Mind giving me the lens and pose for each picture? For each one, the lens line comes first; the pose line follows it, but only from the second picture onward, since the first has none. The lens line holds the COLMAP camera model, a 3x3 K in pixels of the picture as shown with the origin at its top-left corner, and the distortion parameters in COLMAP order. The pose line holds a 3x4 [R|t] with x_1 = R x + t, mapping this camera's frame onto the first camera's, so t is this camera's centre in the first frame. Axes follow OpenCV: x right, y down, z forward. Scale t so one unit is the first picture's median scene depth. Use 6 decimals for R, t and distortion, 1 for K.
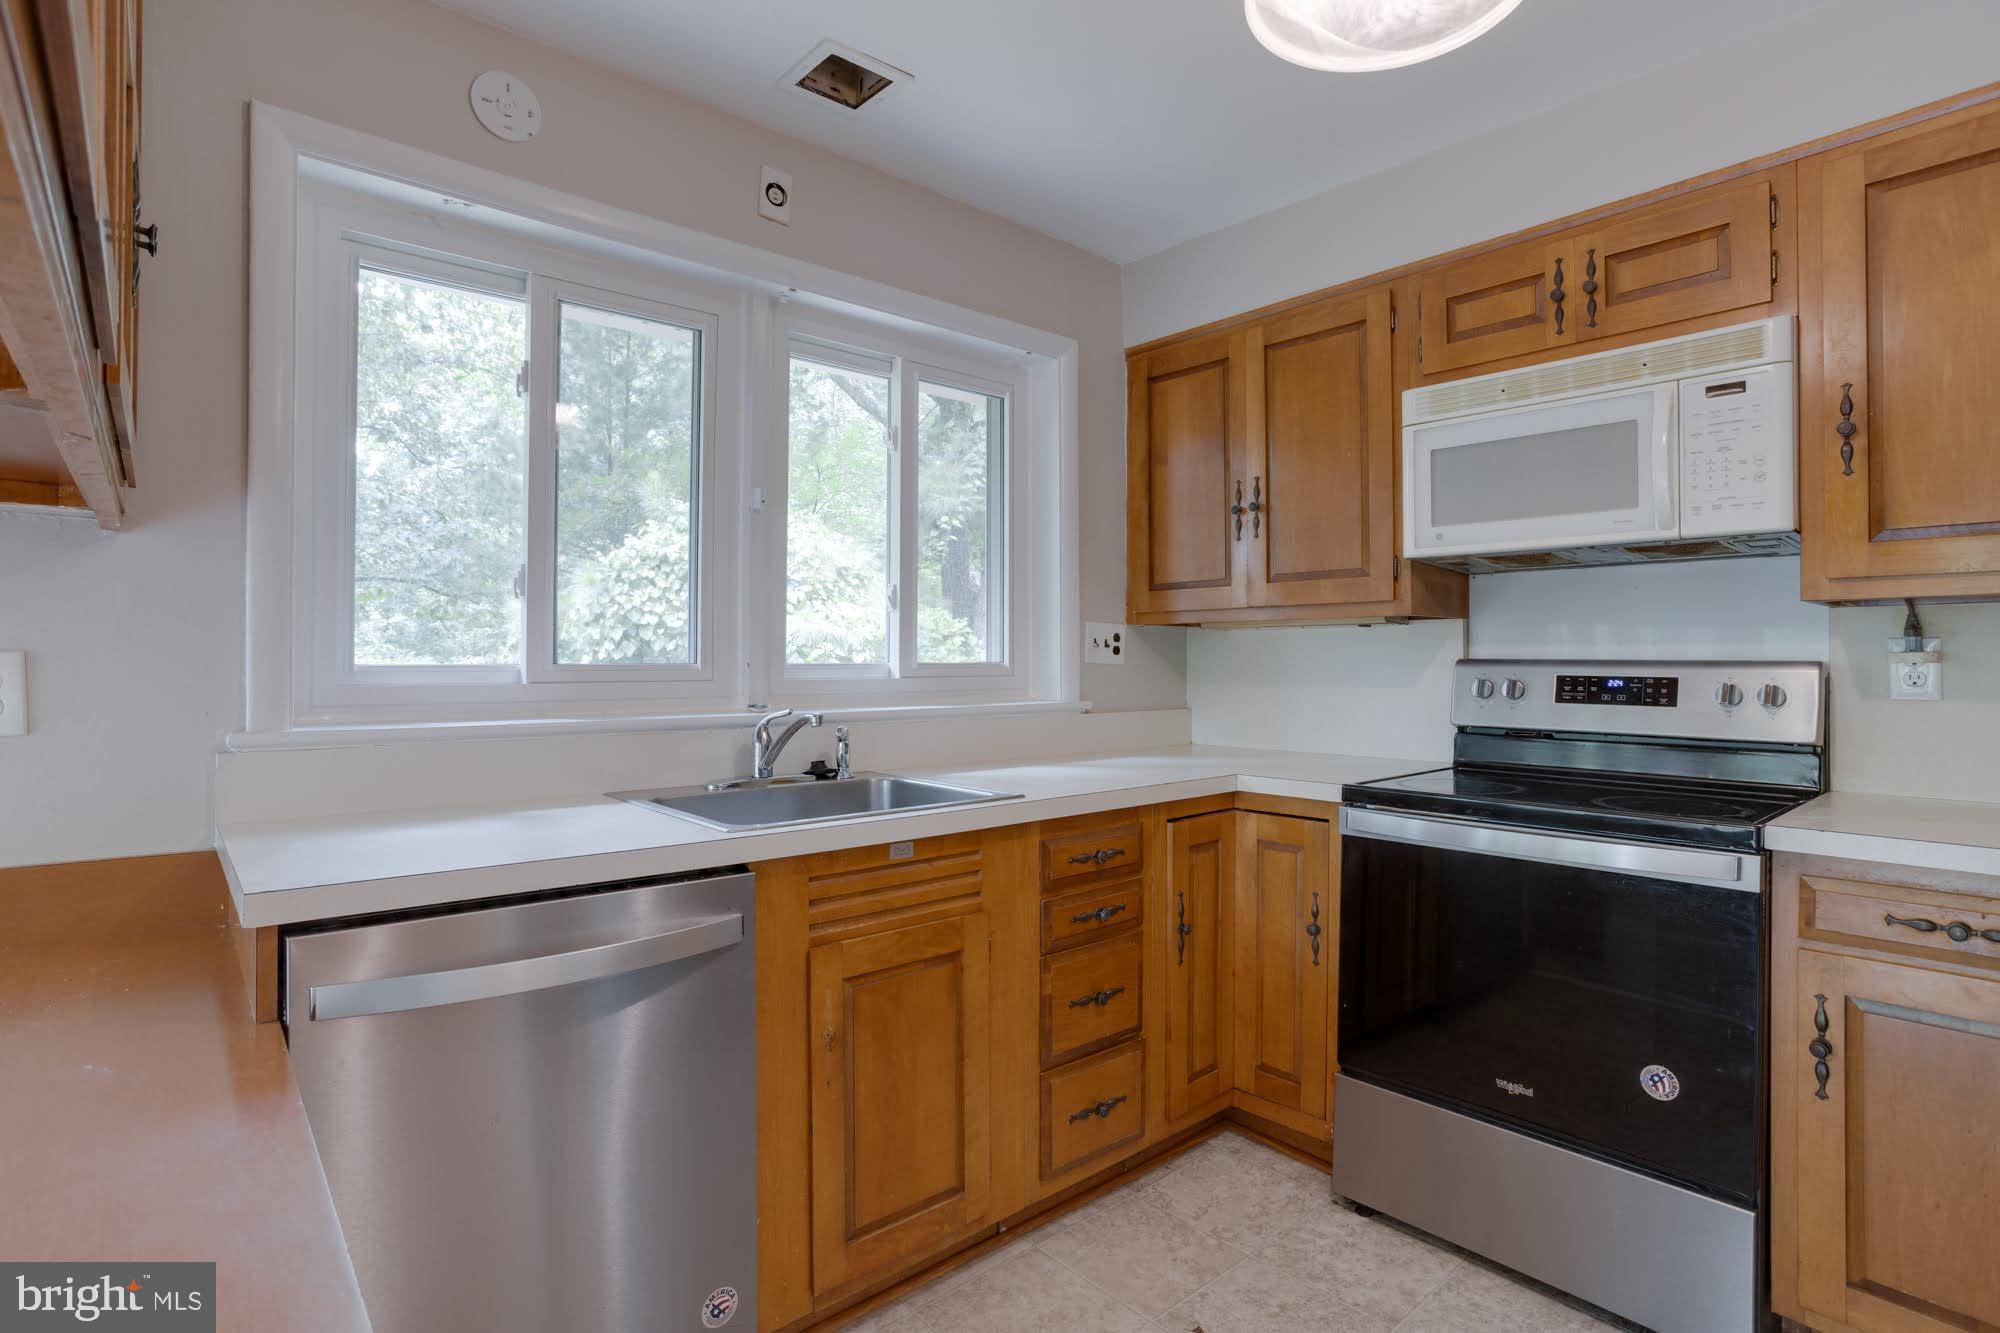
lens RADIAL K [[995.3, 0, 1015.6], [0, 995.3, 652.3], [0, 0, 1]] dist [-0.091234, 0.050604]
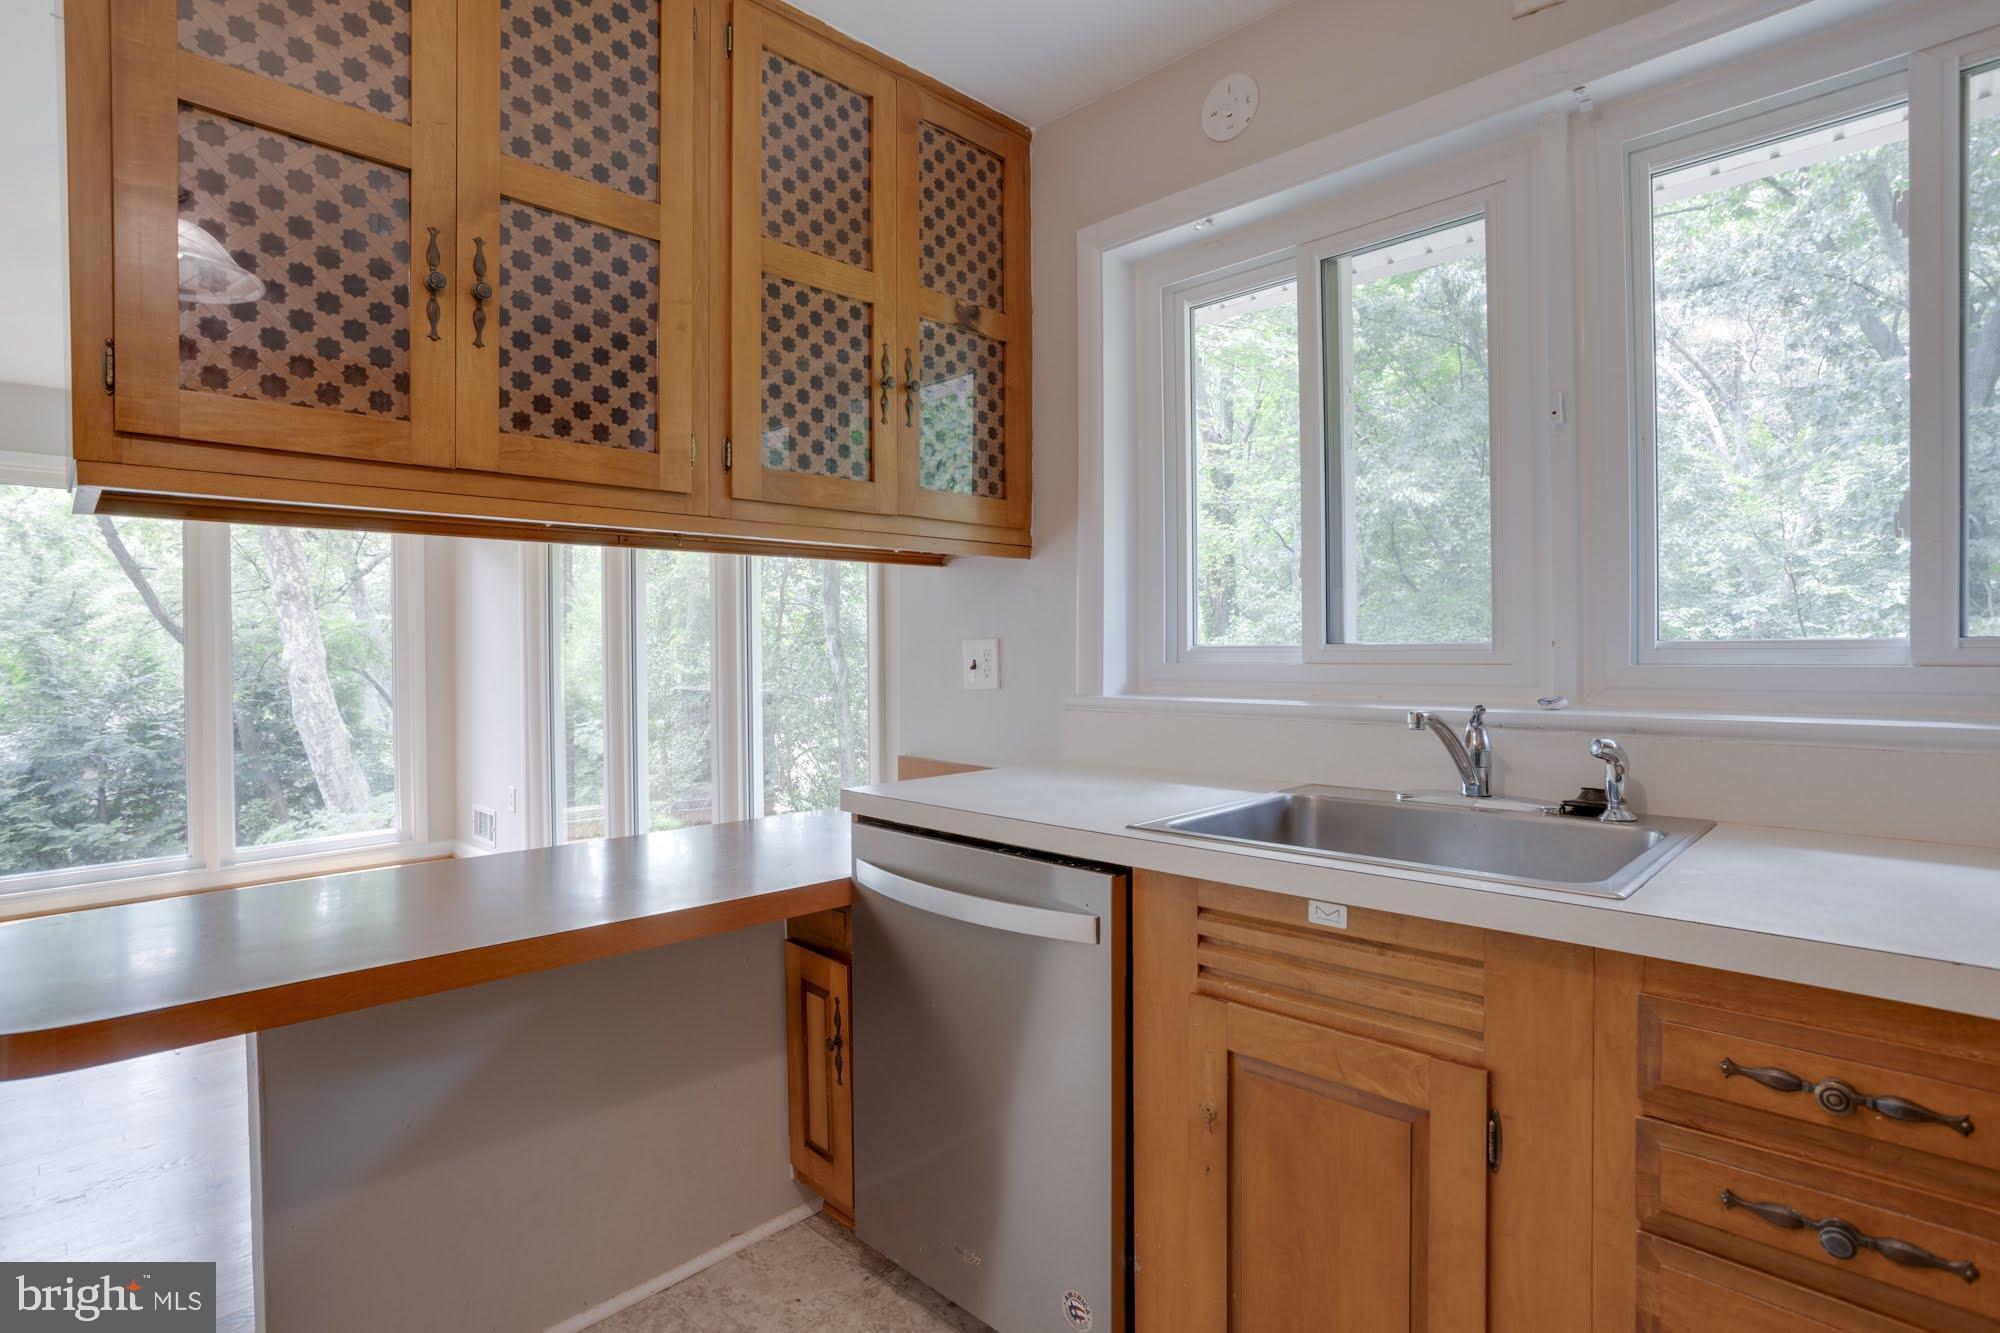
lens RADIAL K [[995.3, 0, 1015.6], [0, 995.3, 652.3], [0, 0, 1]] dist [-0.091234, 0.050604]
pose [[0.069109, 0.006021, -0.997591, 0.423026], [0.015509, 0.999854, 0.007109, 0.008323], [0.997489, -0.015963, 0.069006, 0.574998]]
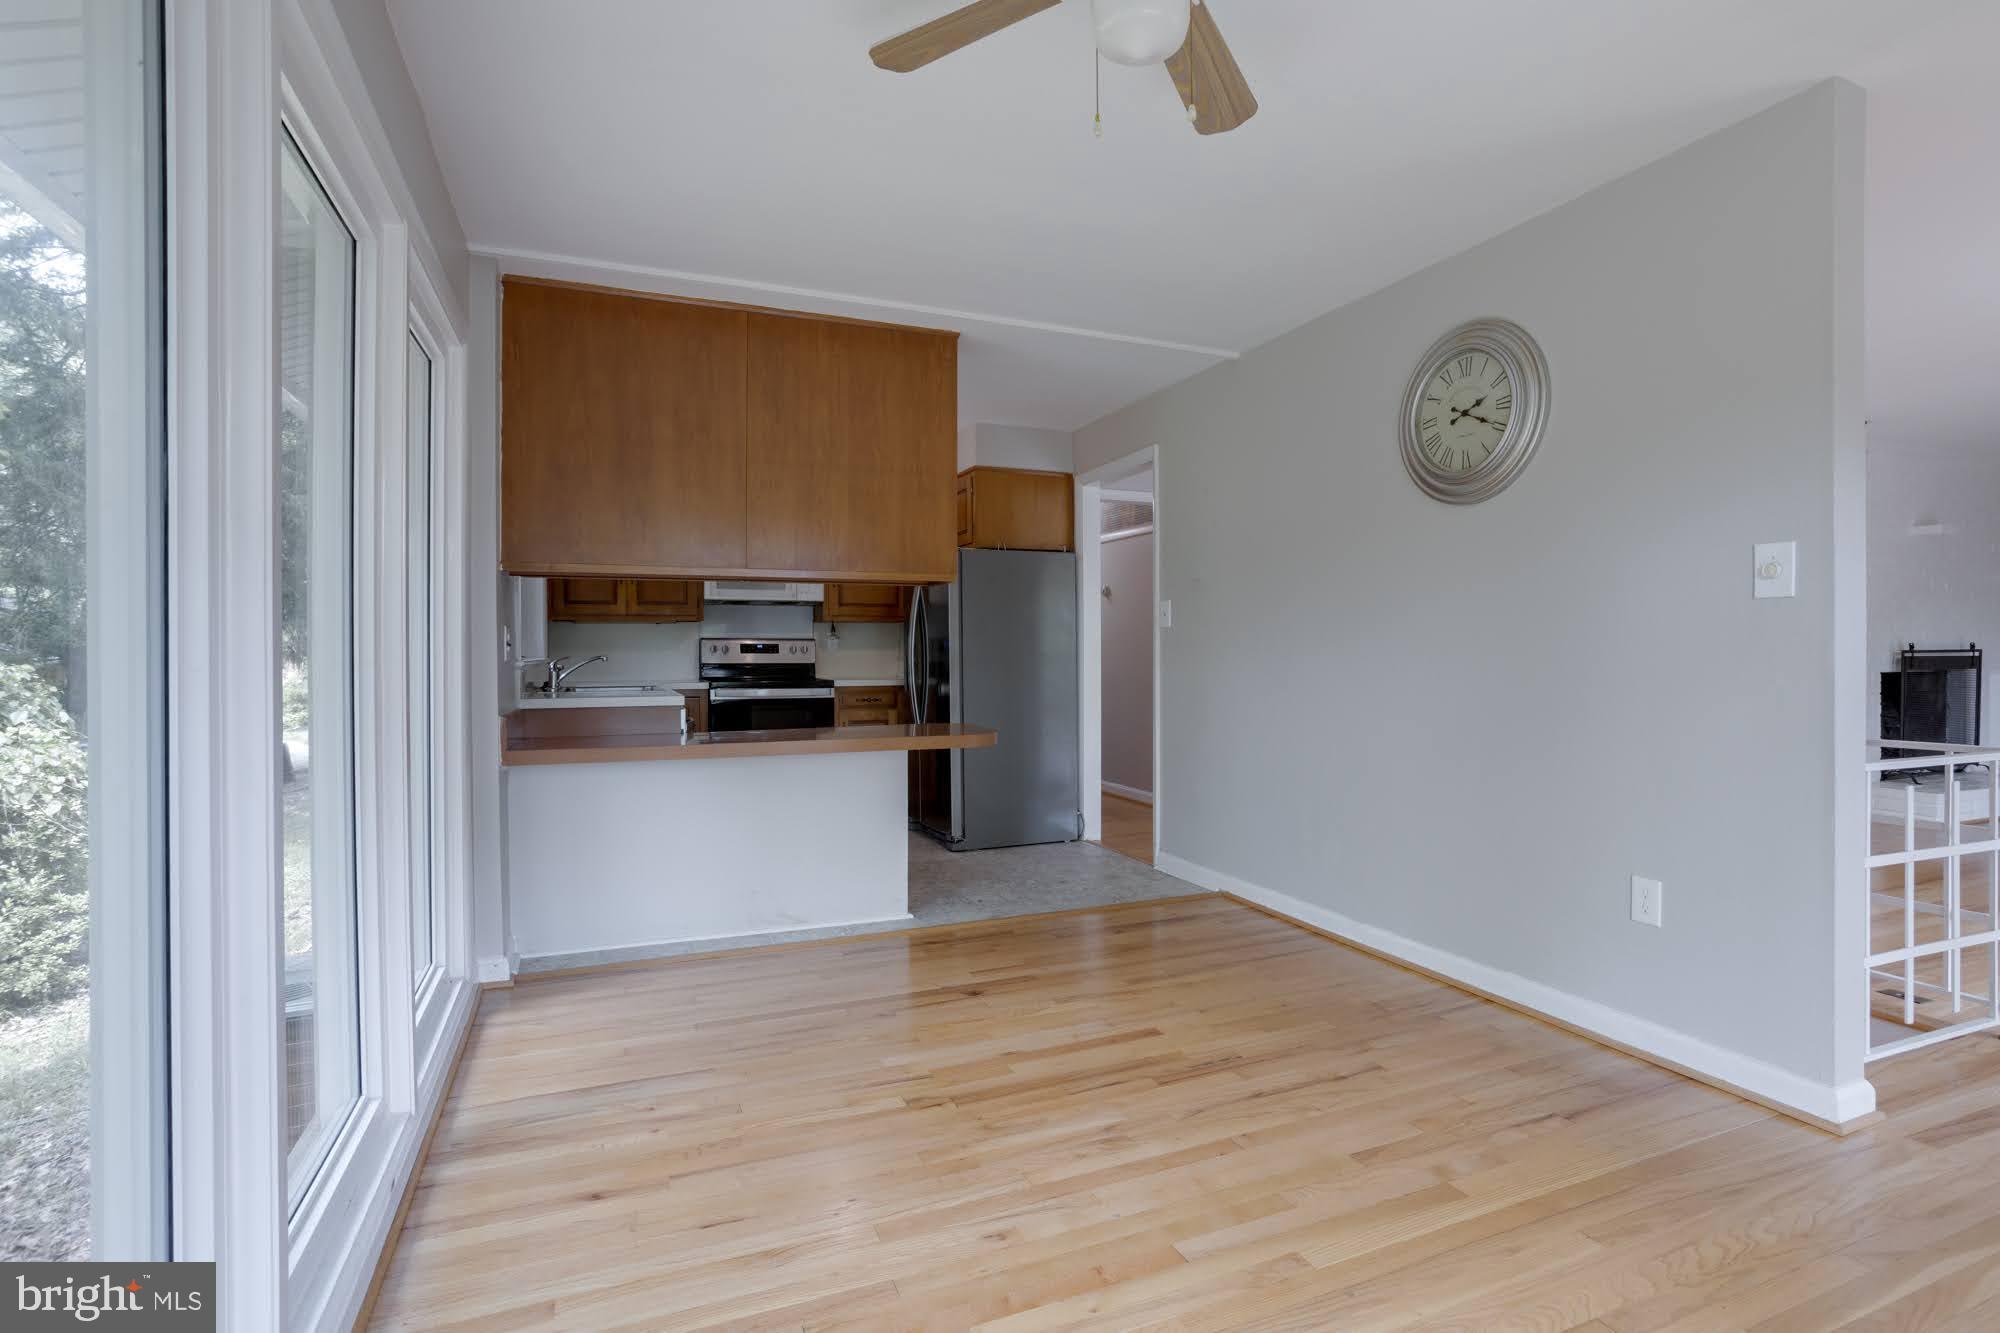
lens RADIAL K [[995.8, 0, 996.7], [0, 995.8, 648.1], [0, 0, 1]] dist [-0.065087, 0.033259]
pose [[0.321672, -0.000065, 0.946851, -1.973824], [-0.000561, 1.000000, 0.000260, 0.035783], [-0.946851, -0.000615, 0.321672, -0.633281]]
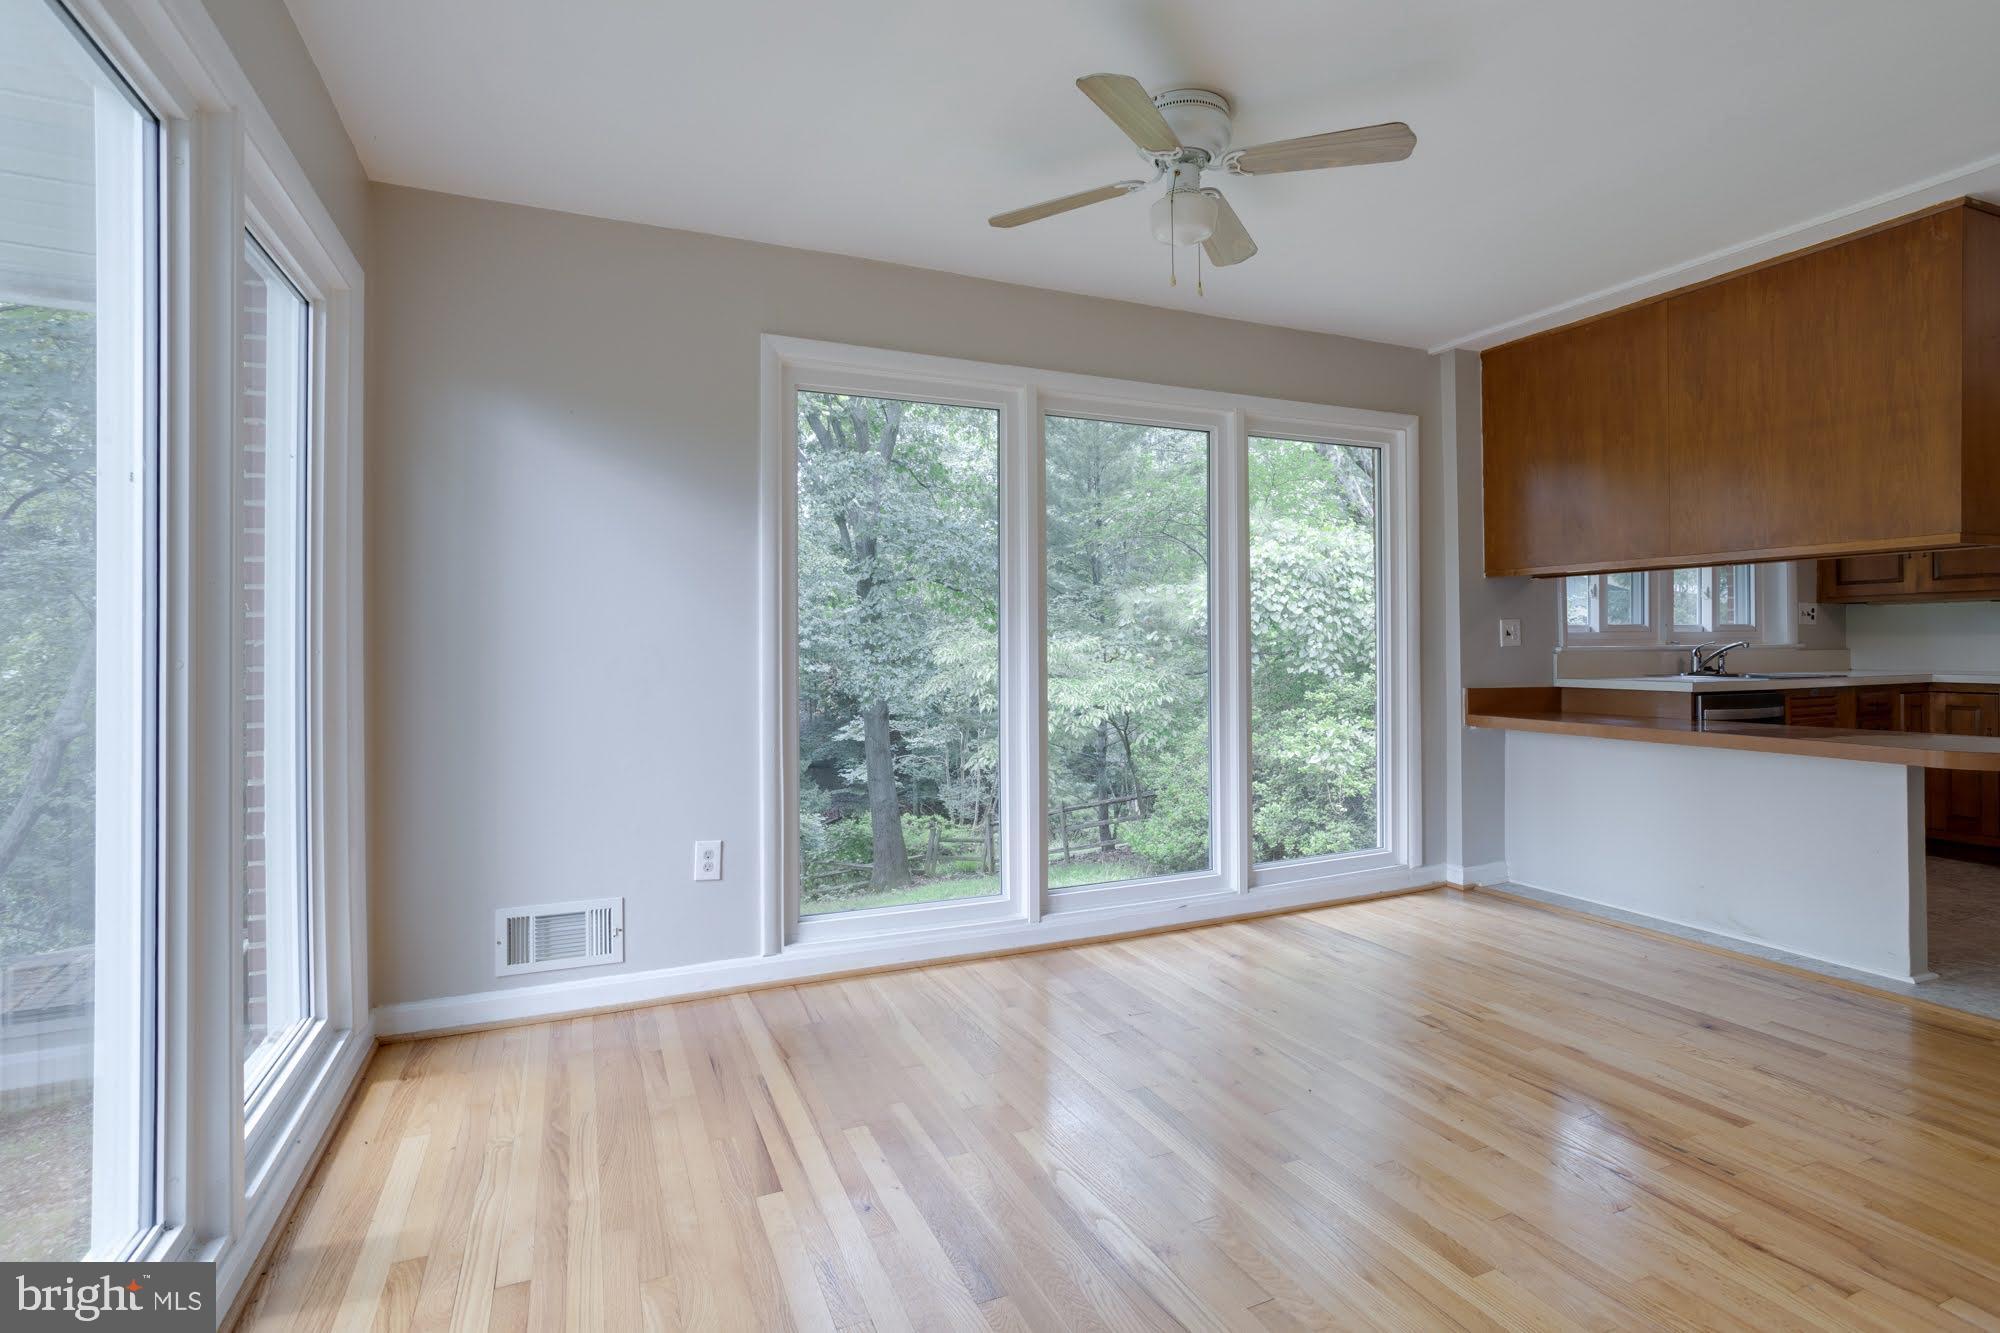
lens RADIAL K [[989.2, 0, 1003.0], [0, 989.2, 637.2], [0, 0, 1]] dist [-0.045159, 0.031284]
pose [[0.948677, -0.011900, -0.316022, -1.042217], [0.011740, 0.999928, -0.002411, 0.029265], [0.316028, -0.001423, 0.948749, -1.659929]]
